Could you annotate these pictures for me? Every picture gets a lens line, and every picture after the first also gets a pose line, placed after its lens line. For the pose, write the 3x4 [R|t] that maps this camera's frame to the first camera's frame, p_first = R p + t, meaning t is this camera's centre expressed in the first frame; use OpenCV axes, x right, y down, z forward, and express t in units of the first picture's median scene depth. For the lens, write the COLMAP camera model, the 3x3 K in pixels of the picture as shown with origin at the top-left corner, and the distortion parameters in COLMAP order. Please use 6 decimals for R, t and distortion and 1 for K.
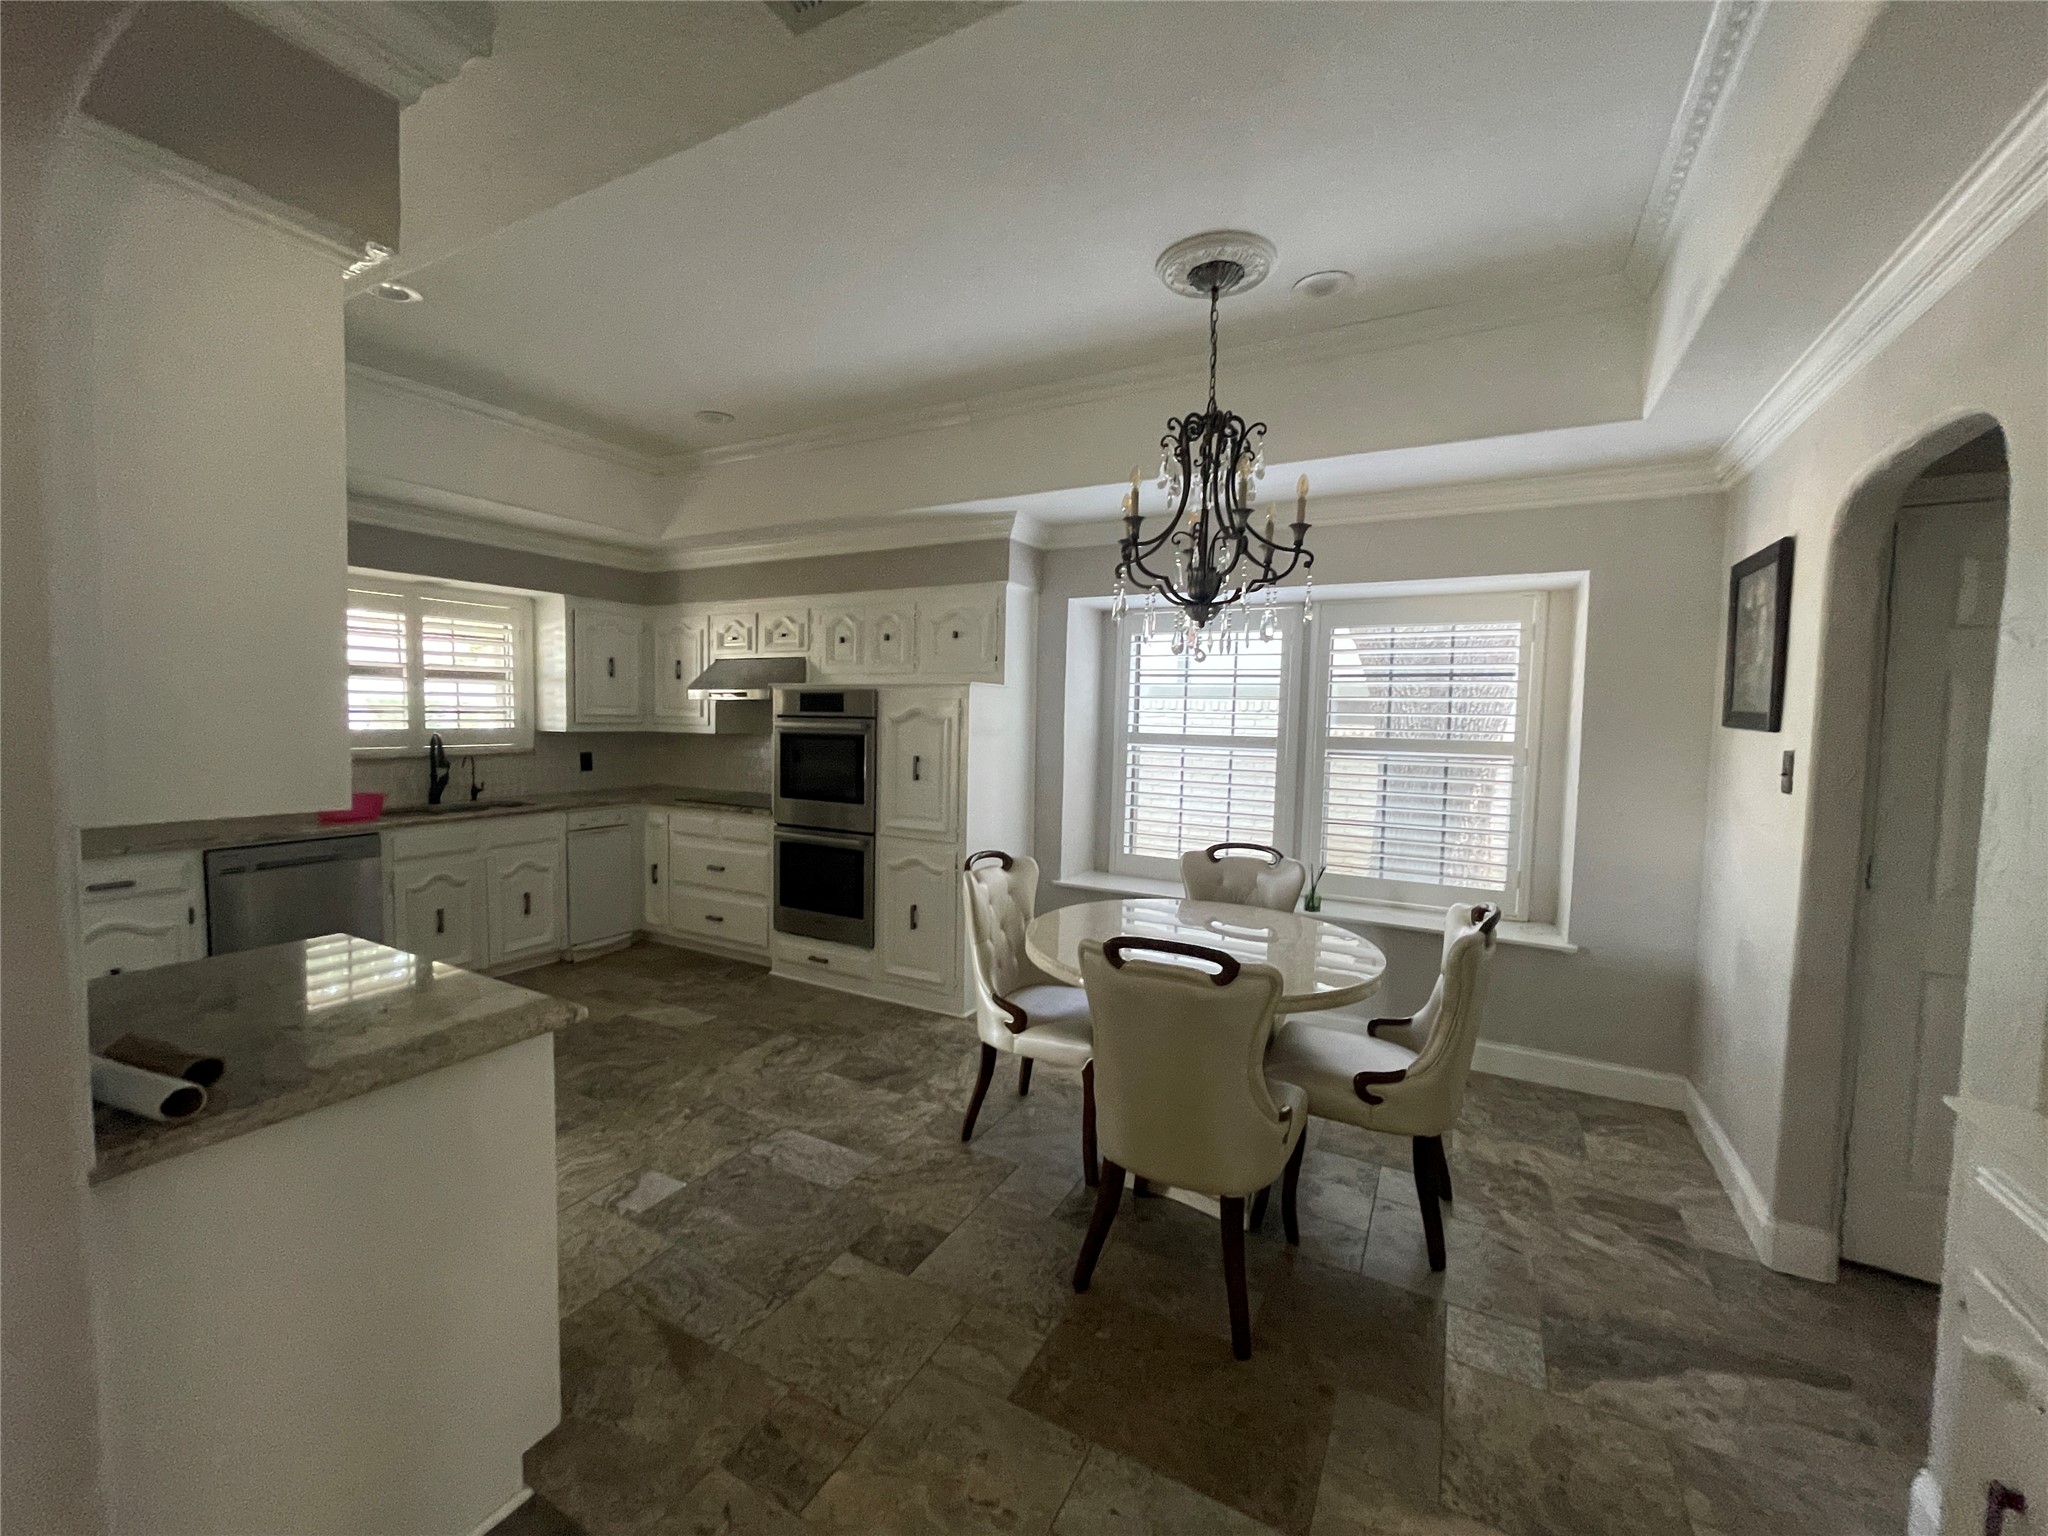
lens RADIAL K [[829.0, 0, 1020.3], [0, 829.0, 763.3], [0, 0, 1]] dist [-0.005418, -0.000194]
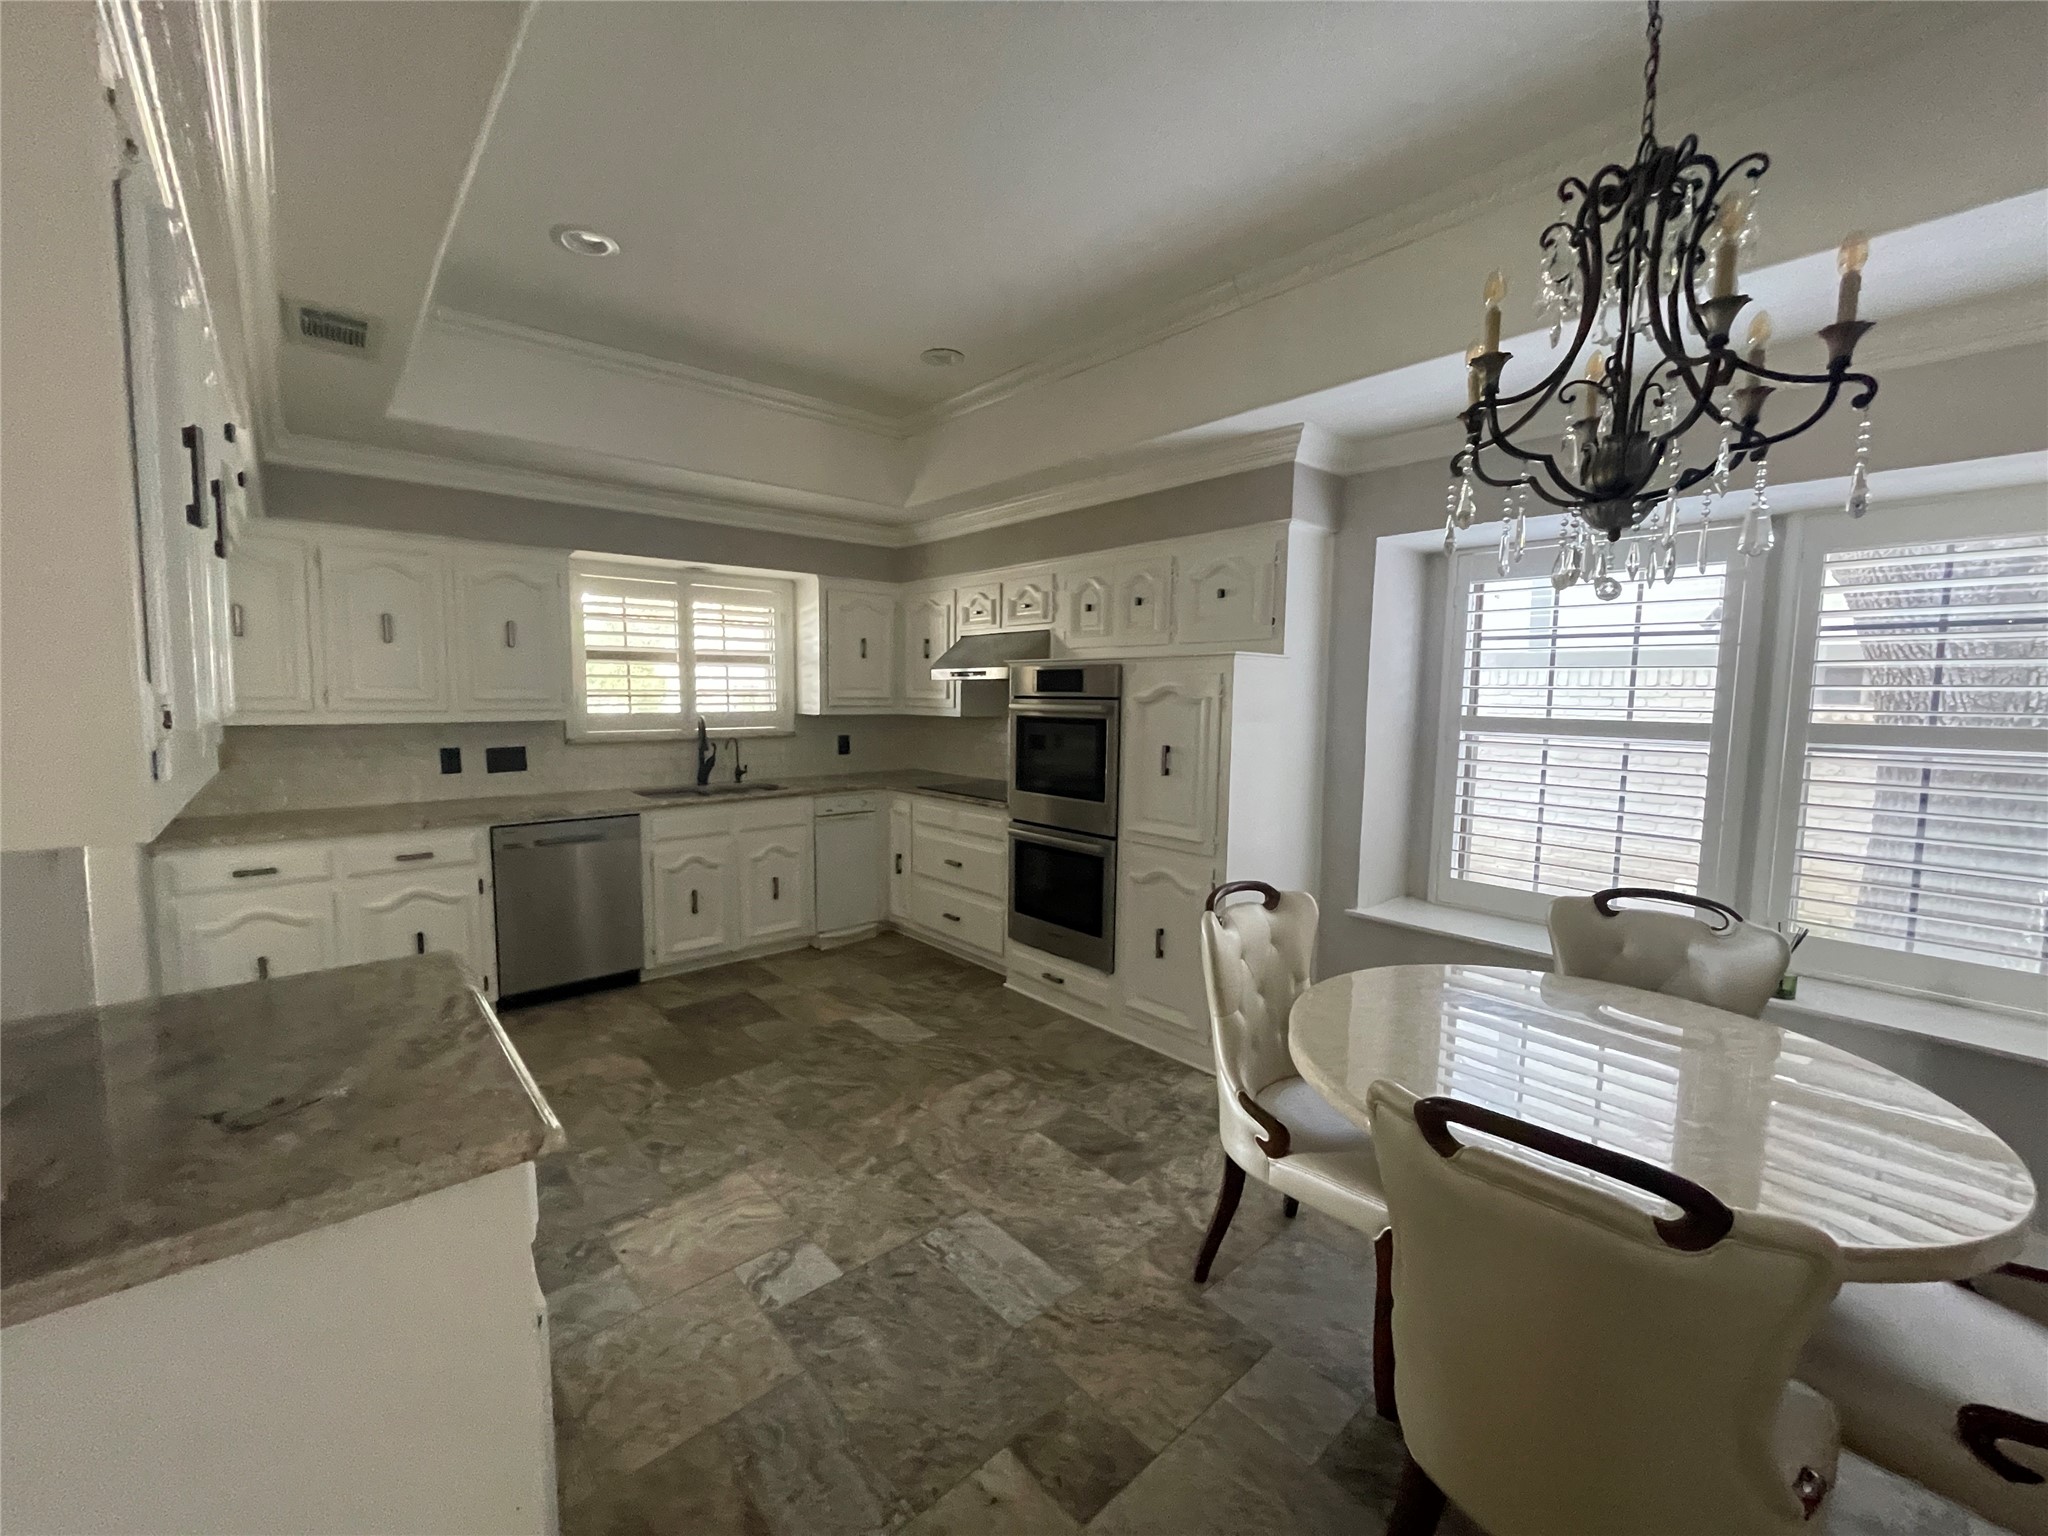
lens RADIAL K [[829.0, 0, 1016.0], [0, 829.0, 762.9], [0, 0, 1]] dist [-0.005418, -0.000194]
pose [[0.937090, 0.020219, -0.348502, 0.038475], [-0.012246, 0.999611, 0.025067, -0.021033], [0.348873, -0.019222, 0.936973, 0.398413]]
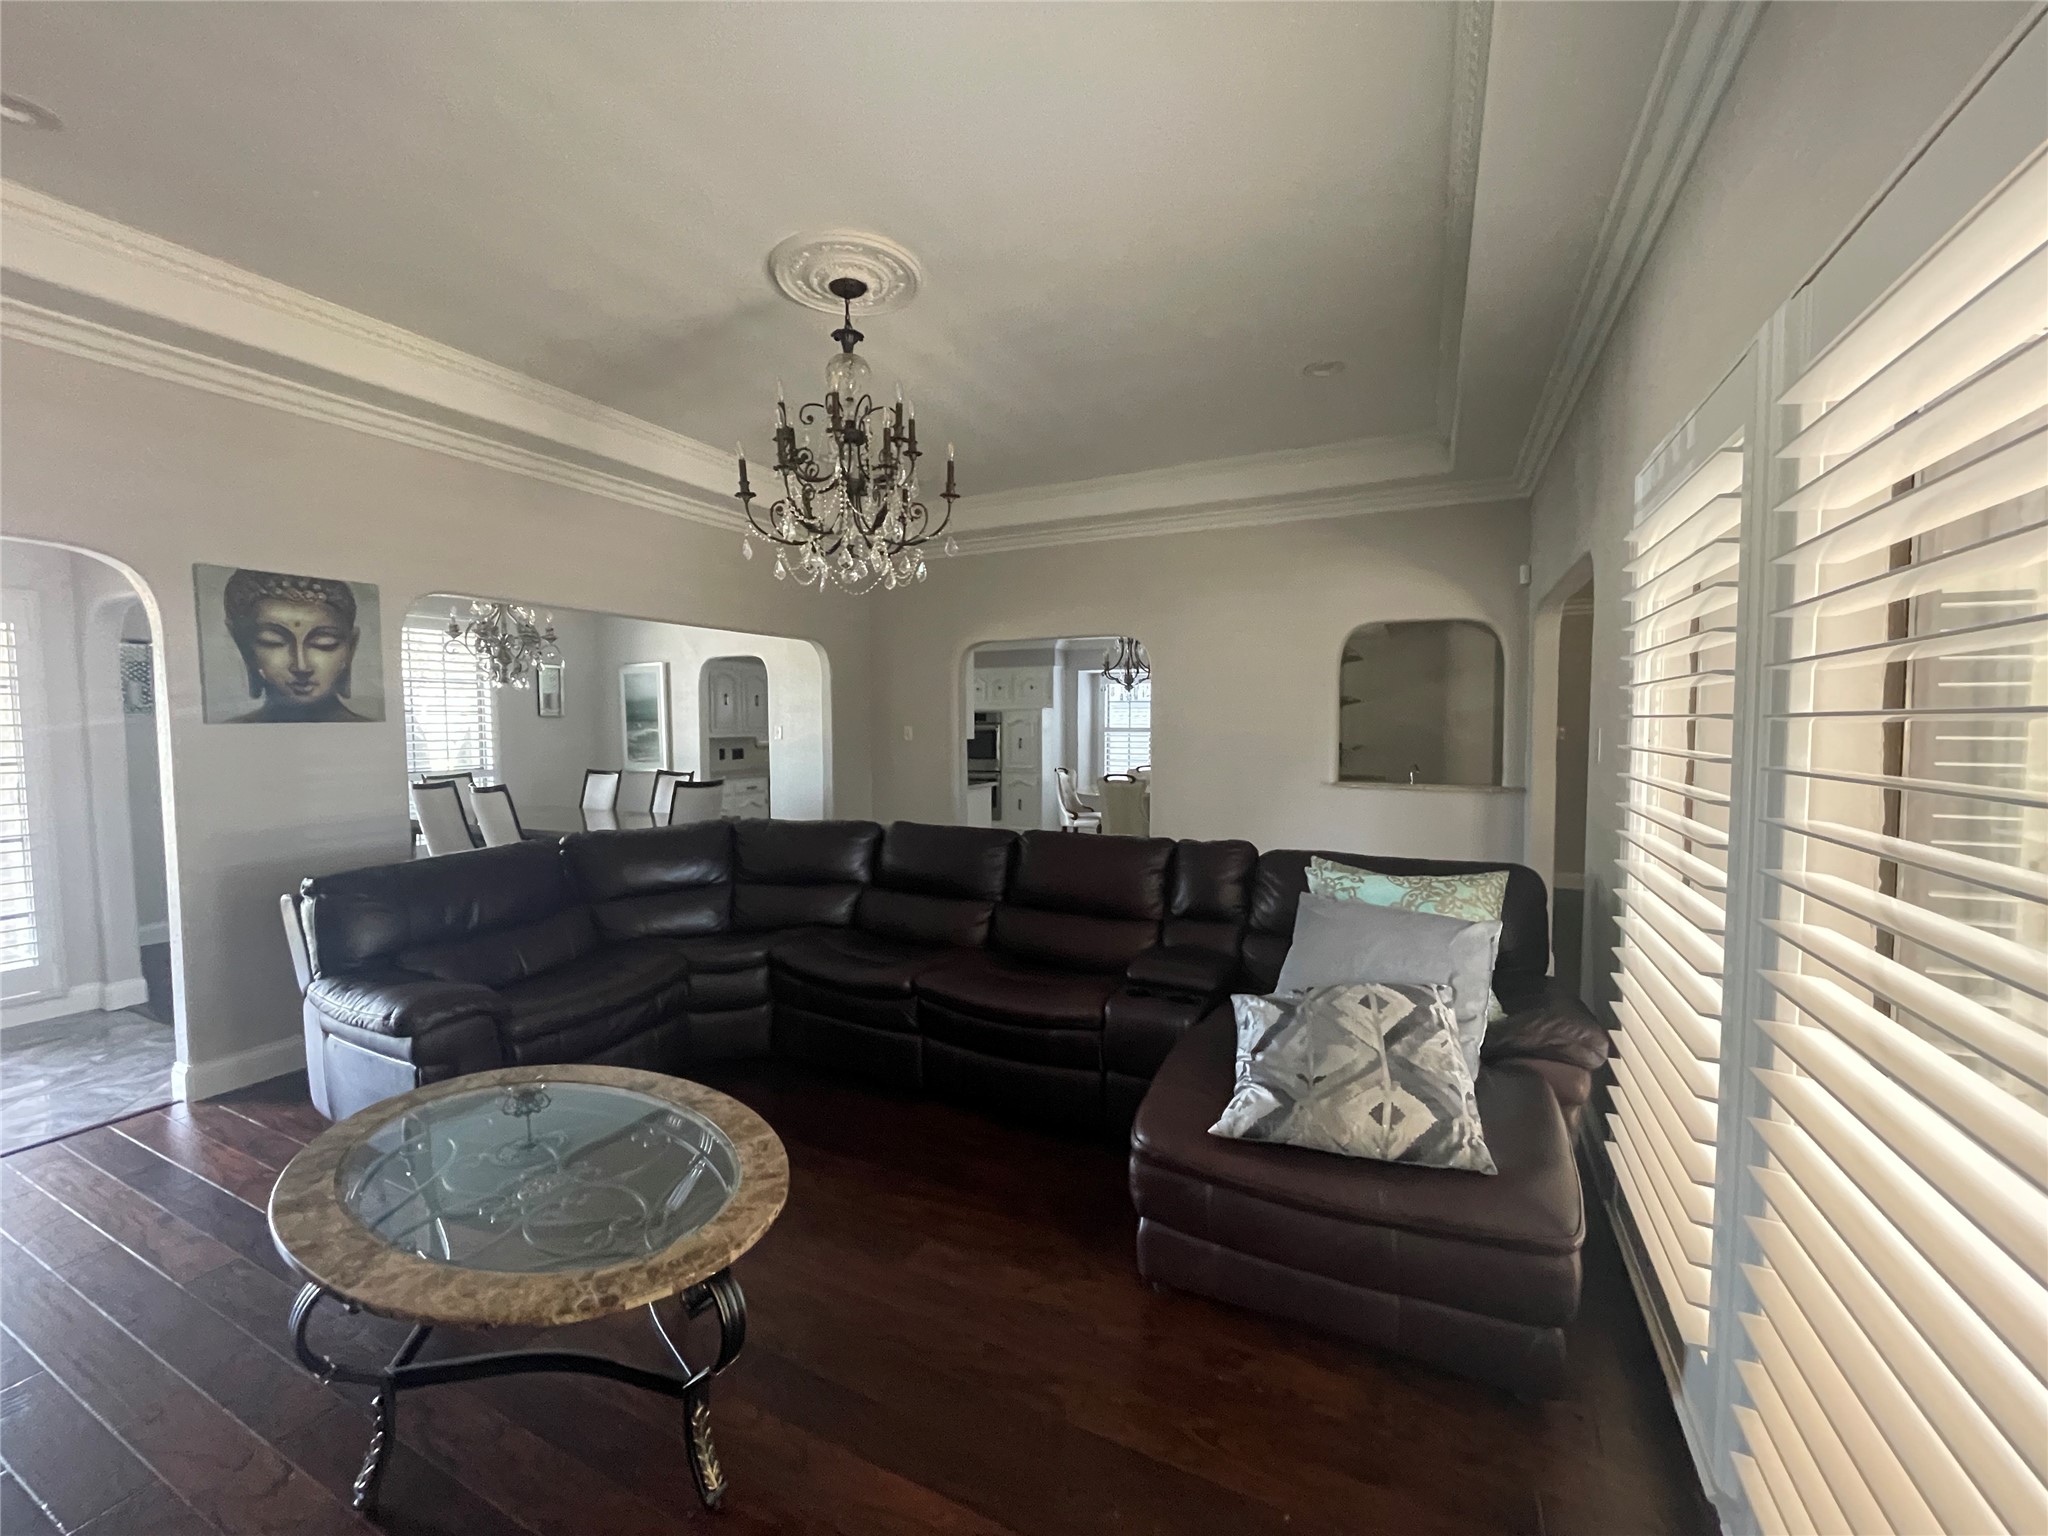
lens RADIAL K [[829.0, 0, 1025.8], [0, 829.0, 770.7], [0, 0, 1]] dist [-0.005418, -0.000194]
pose [[0.998875, -0.024505, 0.040597, -0.436961], [0.024310, 0.999691, 0.005273, 0.156082], [-0.040714, -0.004280, 0.999162, -3.026272]]
